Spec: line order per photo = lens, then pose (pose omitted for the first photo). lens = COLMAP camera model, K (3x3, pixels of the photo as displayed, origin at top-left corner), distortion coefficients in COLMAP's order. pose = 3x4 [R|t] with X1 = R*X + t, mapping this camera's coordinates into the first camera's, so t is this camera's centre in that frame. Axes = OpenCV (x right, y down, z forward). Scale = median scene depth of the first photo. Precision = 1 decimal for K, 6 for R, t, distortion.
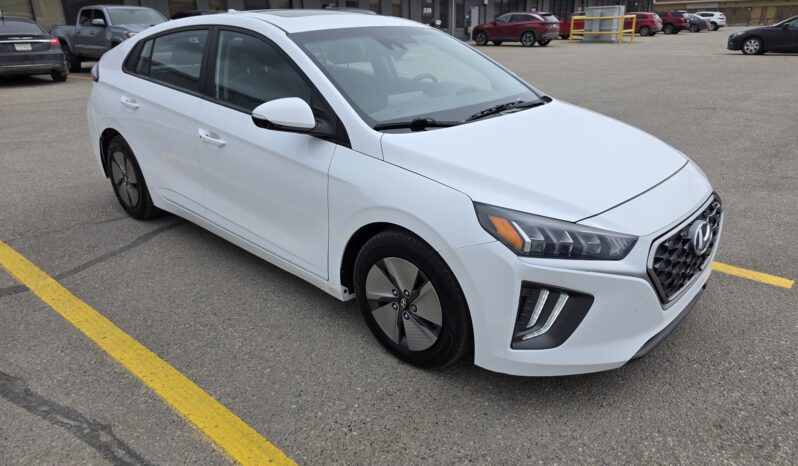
lens RADIAL K [[534.7, 0, 405.1], [0, 534.7, 227.2], [0, 0, 1]] dist [0.054339, -0.049659]
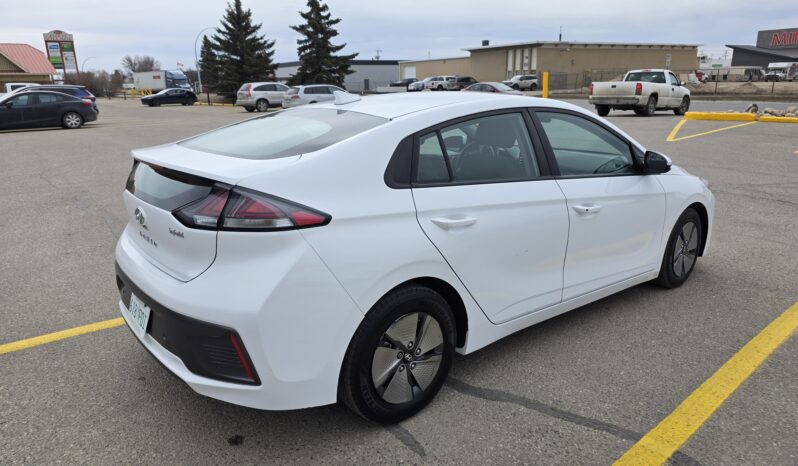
lens RADIAL K [[534.7, 0, 394.0], [0, 534.7, 228.8], [0, 0, 1]] dist [0.054339, -0.049659]
pose [[0.155396, -0.240618, 0.958100, -1.253315], [0.361118, 0.916591, 0.171623, -0.390182], [-0.919481, 0.319317, 0.229326, 0.978590]]
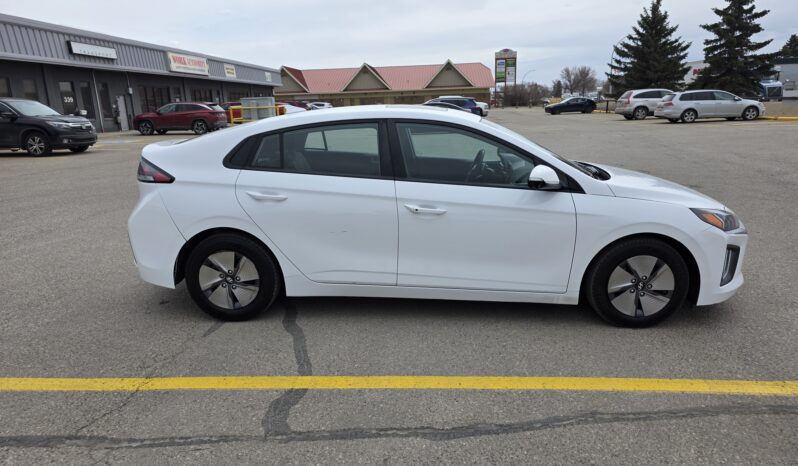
lens RADIAL K [[534.7, 0, 397.0], [0, 534.7, 233.0], [0, 0, 1]] dist [0.054339, -0.049659]
pose [[0.784961, -0.151031, 0.600855, -0.983819], [0.233198, 0.970533, -0.060698, -0.050439], [-0.573982, 0.187764, 0.797050, 0.091191]]
